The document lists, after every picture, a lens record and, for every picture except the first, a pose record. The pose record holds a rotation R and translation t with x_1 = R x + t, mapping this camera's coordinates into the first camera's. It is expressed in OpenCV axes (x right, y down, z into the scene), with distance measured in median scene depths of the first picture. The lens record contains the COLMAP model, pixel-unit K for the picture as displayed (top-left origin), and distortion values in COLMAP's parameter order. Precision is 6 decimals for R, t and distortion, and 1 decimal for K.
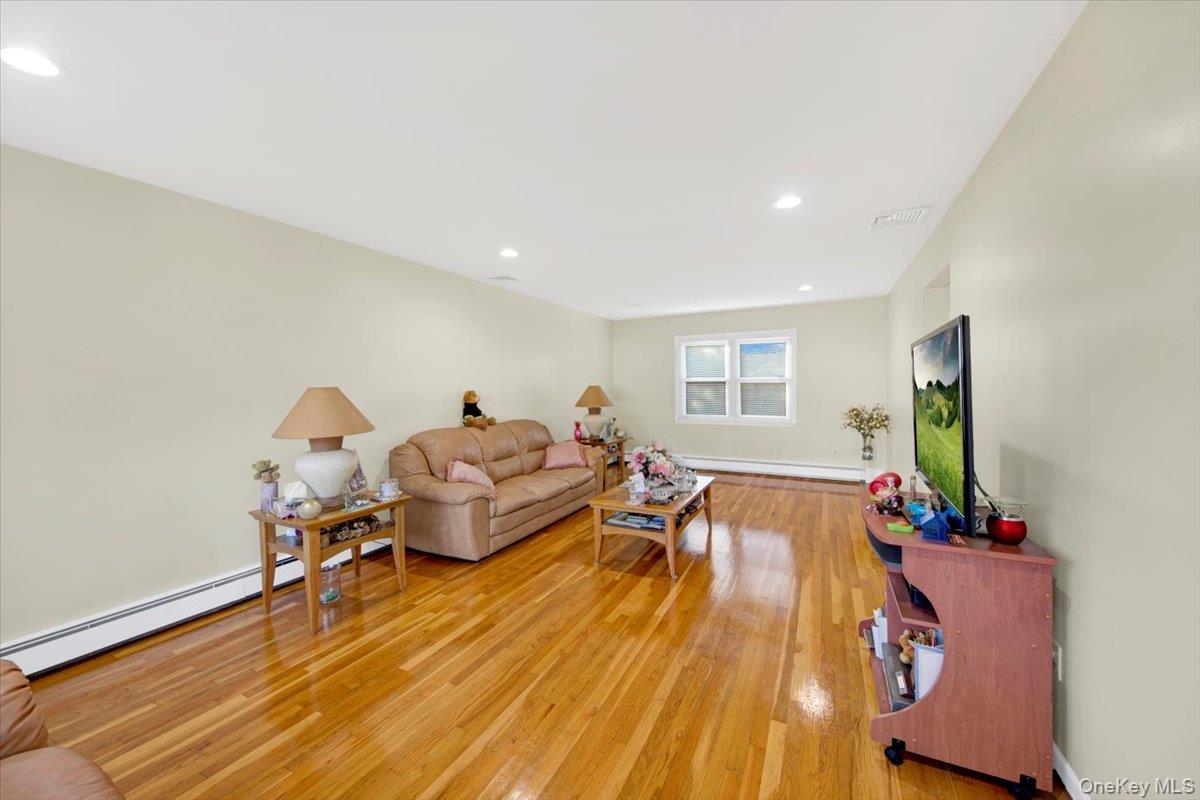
lens RADIAL K [[448.2, 0, 596.5], [0, 448.2, 387.3], [0, 0, 1]] dist [0.032320, -0.000203]
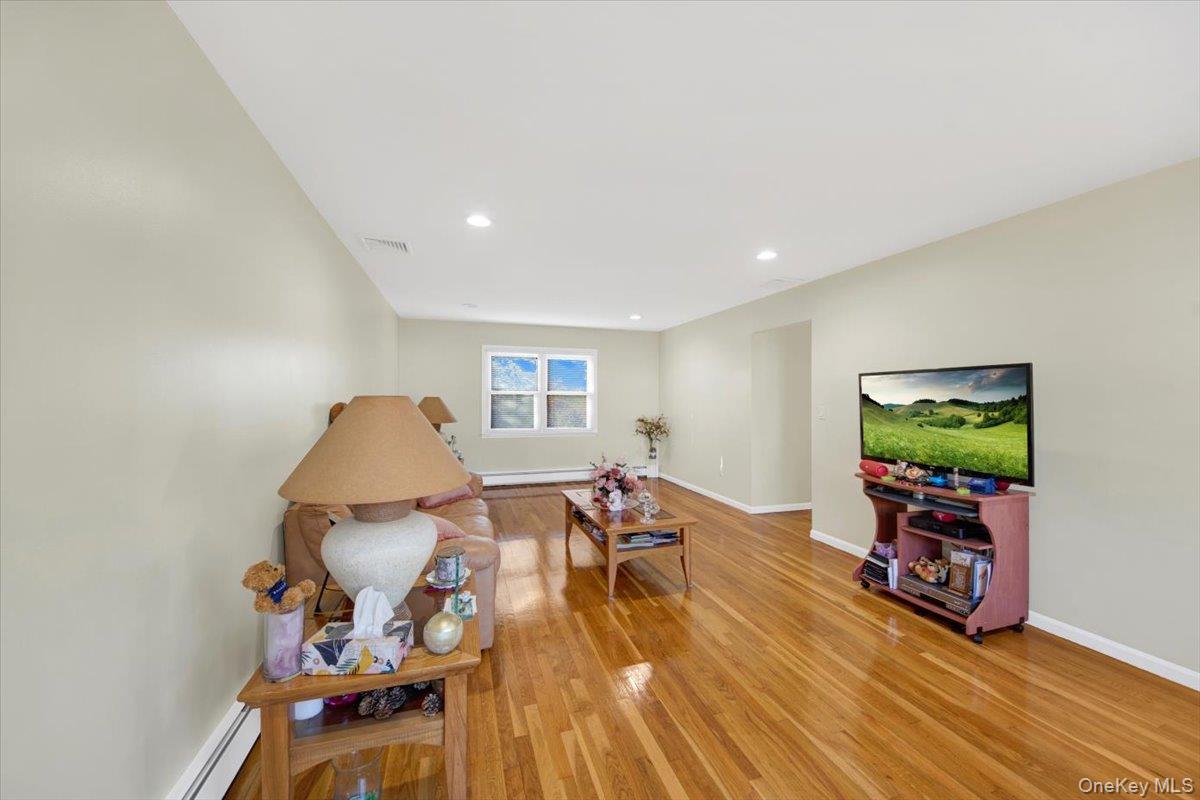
lens RADIAL K [[447.7, 0, 602.6], [0, 447.7, 378.4], [0, 0, 1]] dist [0.001279, -0.000052]
pose [[0.712983, 0.040757, 0.699996, -0.564707], [-0.006992, 0.998673, -0.051026, 0.003154], [-0.701146, 0.031486, 0.712322, 0.325160]]
